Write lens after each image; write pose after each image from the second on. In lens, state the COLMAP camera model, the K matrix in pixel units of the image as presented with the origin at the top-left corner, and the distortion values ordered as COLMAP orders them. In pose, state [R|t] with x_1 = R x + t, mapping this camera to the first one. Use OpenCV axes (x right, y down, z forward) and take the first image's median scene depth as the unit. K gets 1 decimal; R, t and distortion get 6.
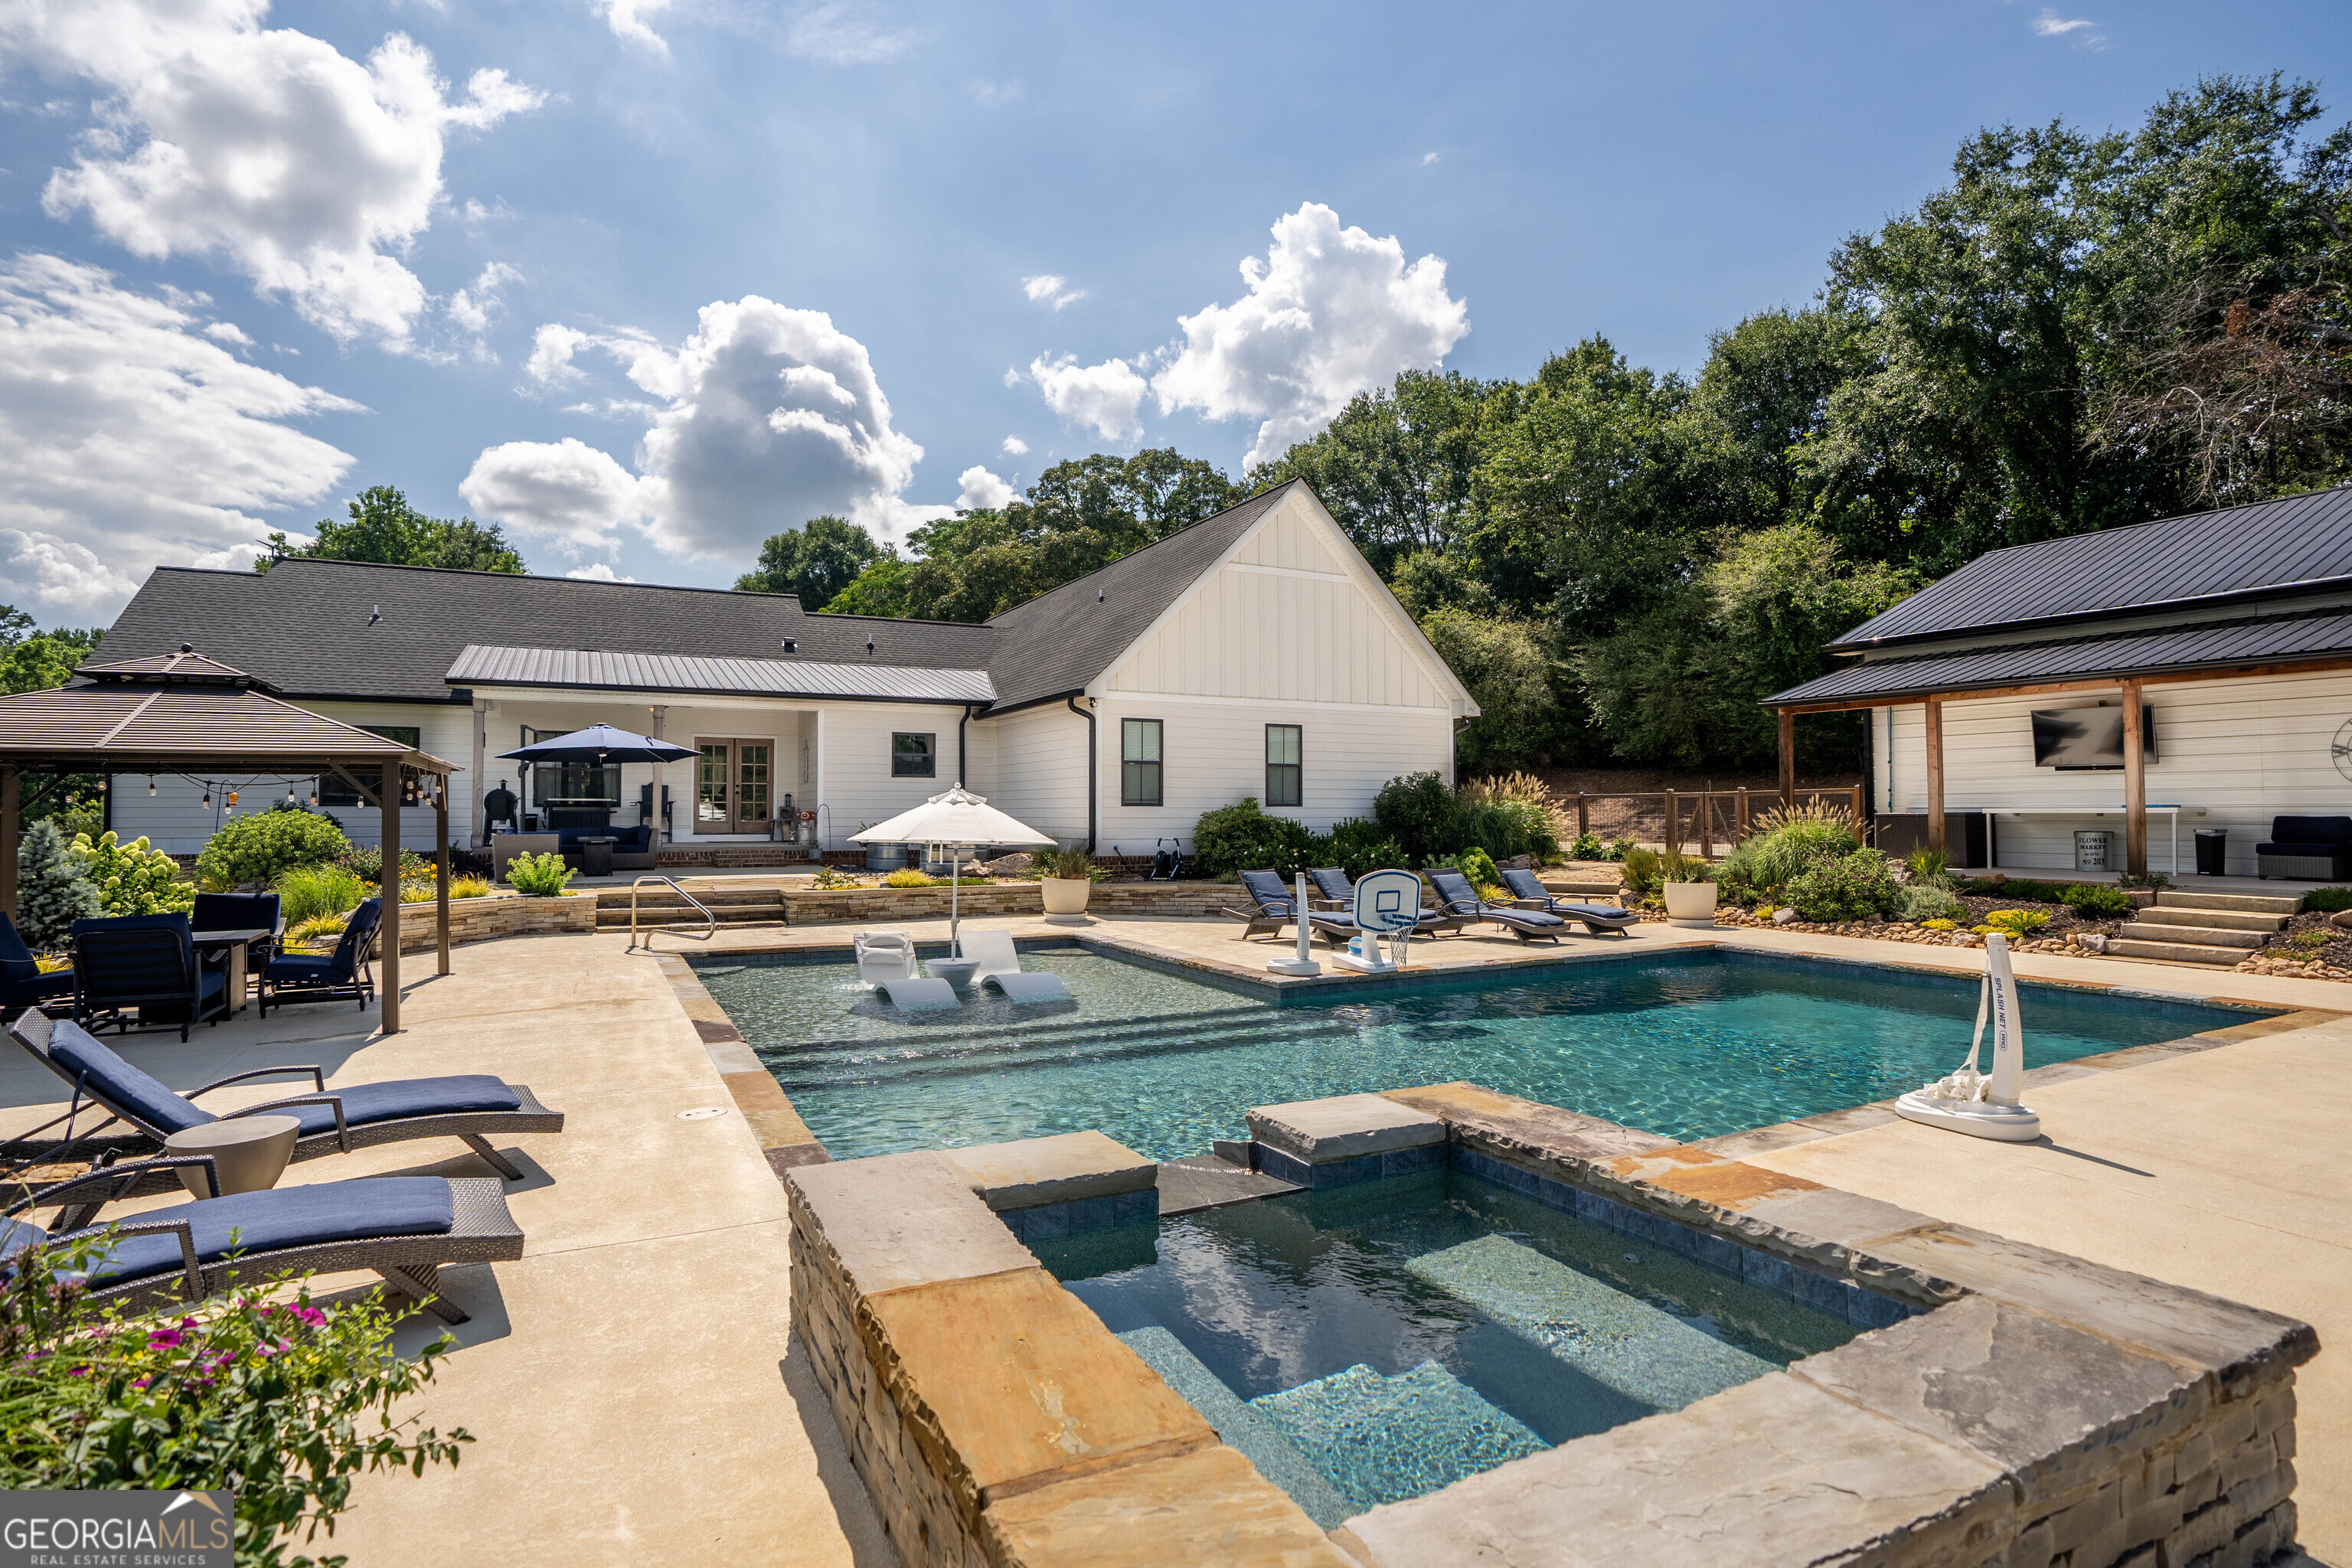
lens RADIAL K [[1190.2, 0, 1172.6], [0, 1190.2, 814.1], [0, 0, 1]] dist [-0.050605, 0.014090]
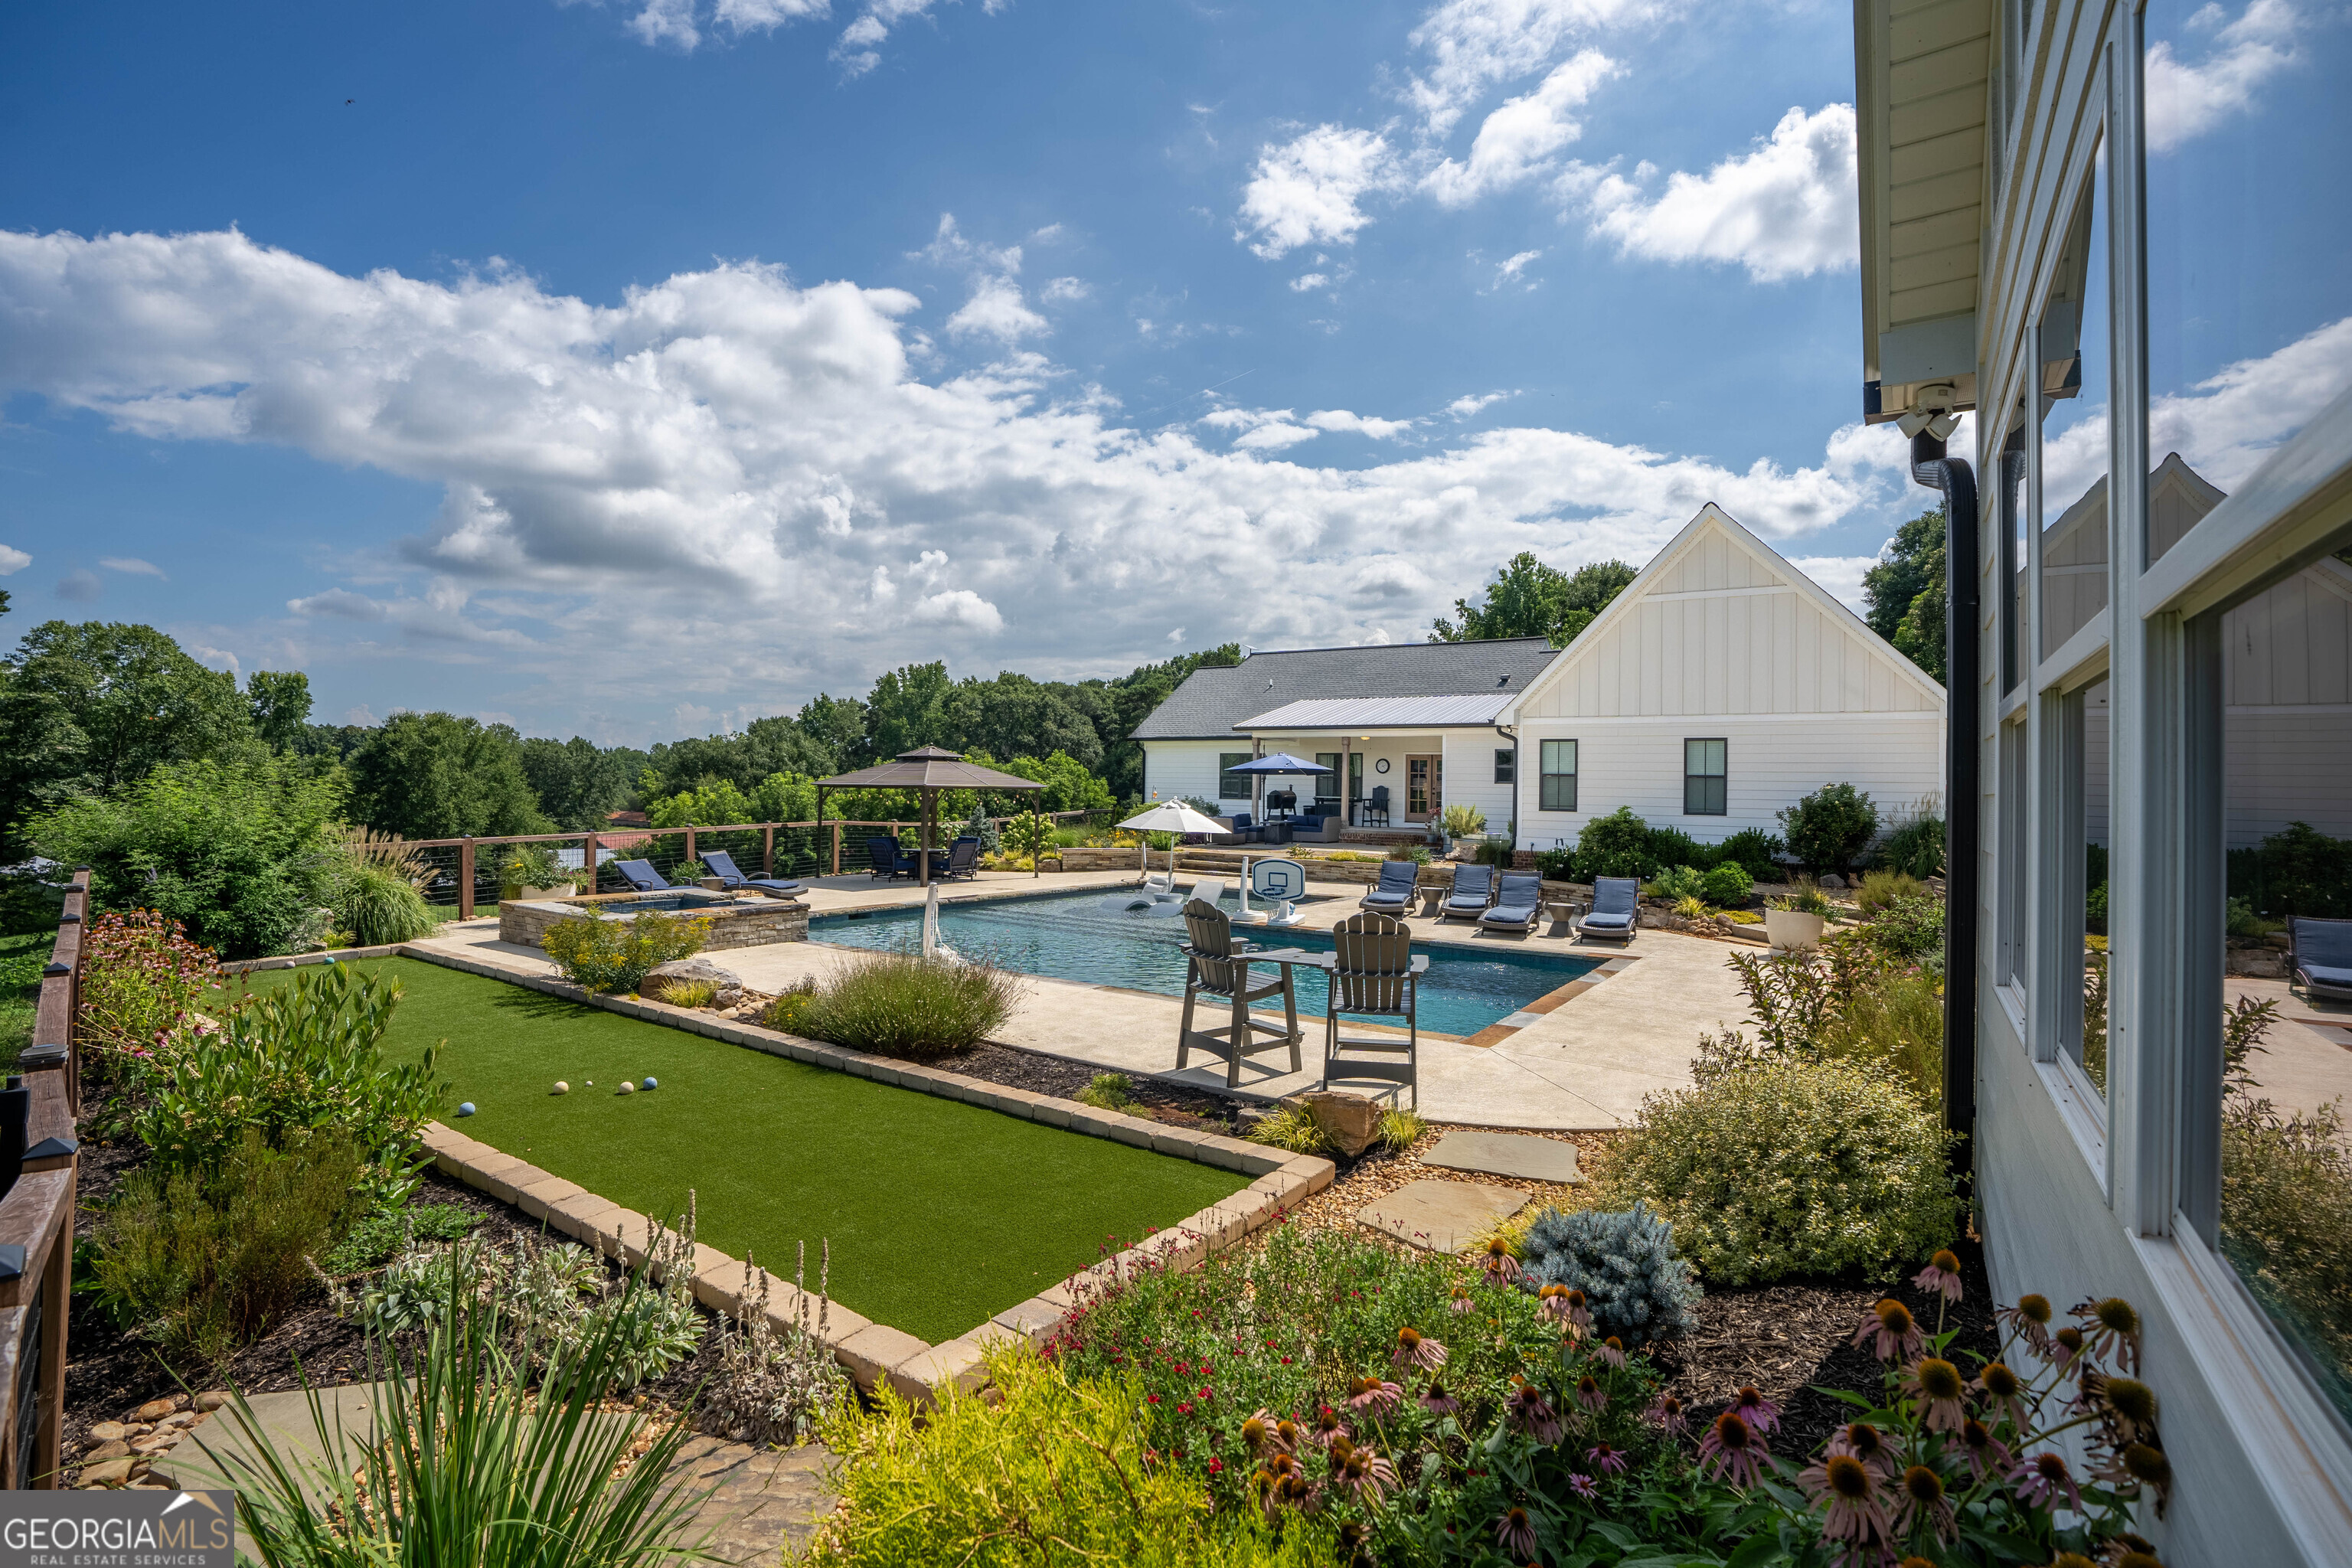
lens RADIAL K [[1103.4, 0, 1158.7], [0, 1103.4, 784.5], [0, 0, 1]] dist [-0.044535, 0.012161]
pose [[0.472483, 0.009031, -0.881294, 0.462138], [-0.018921, 0.999821, 0.000102, -0.015985], [0.881137, 0.016627, 0.472569, 0.069354]]
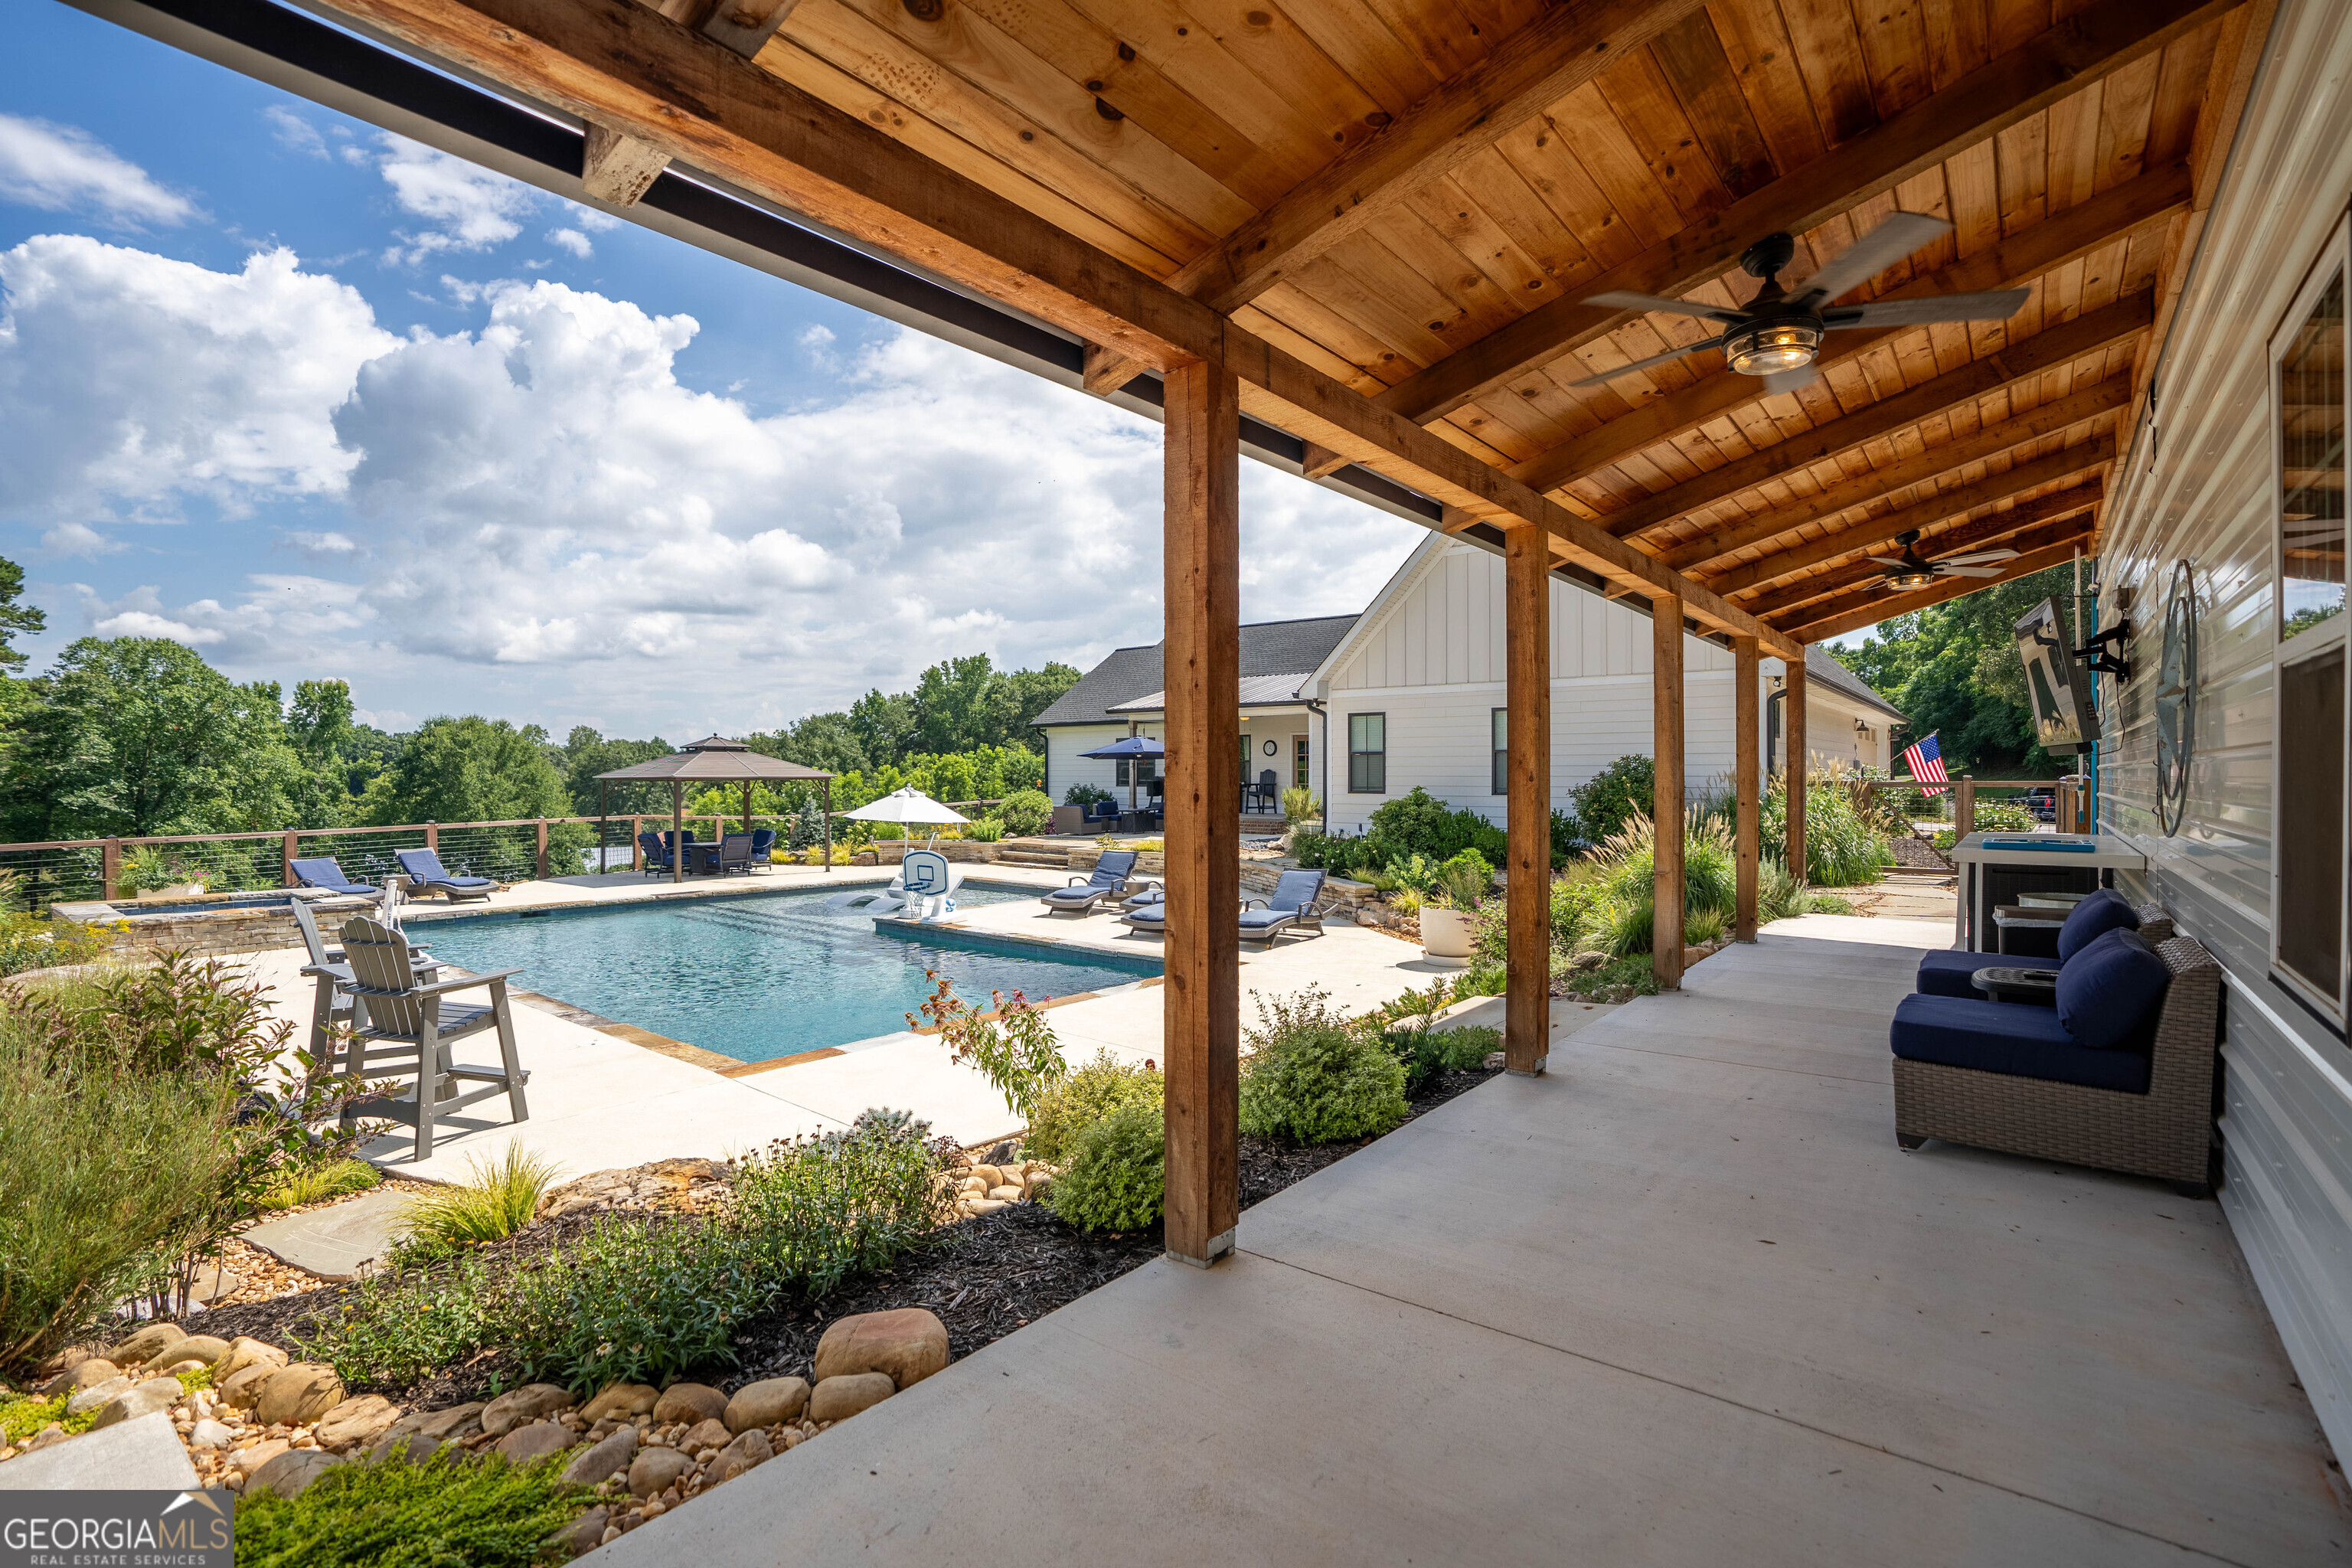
lens RADIAL K [[1103.4, 0, 1144.7], [0, 1103.4, 833.7], [0, 0, 1]] dist [-0.044535, 0.012161]
pose [[0.389076, 0.051042, -0.919791, 0.496934], [-0.001997, 0.998508, 0.054565, -0.014968], [0.921204, -0.019393, 0.388597, 0.254691]]
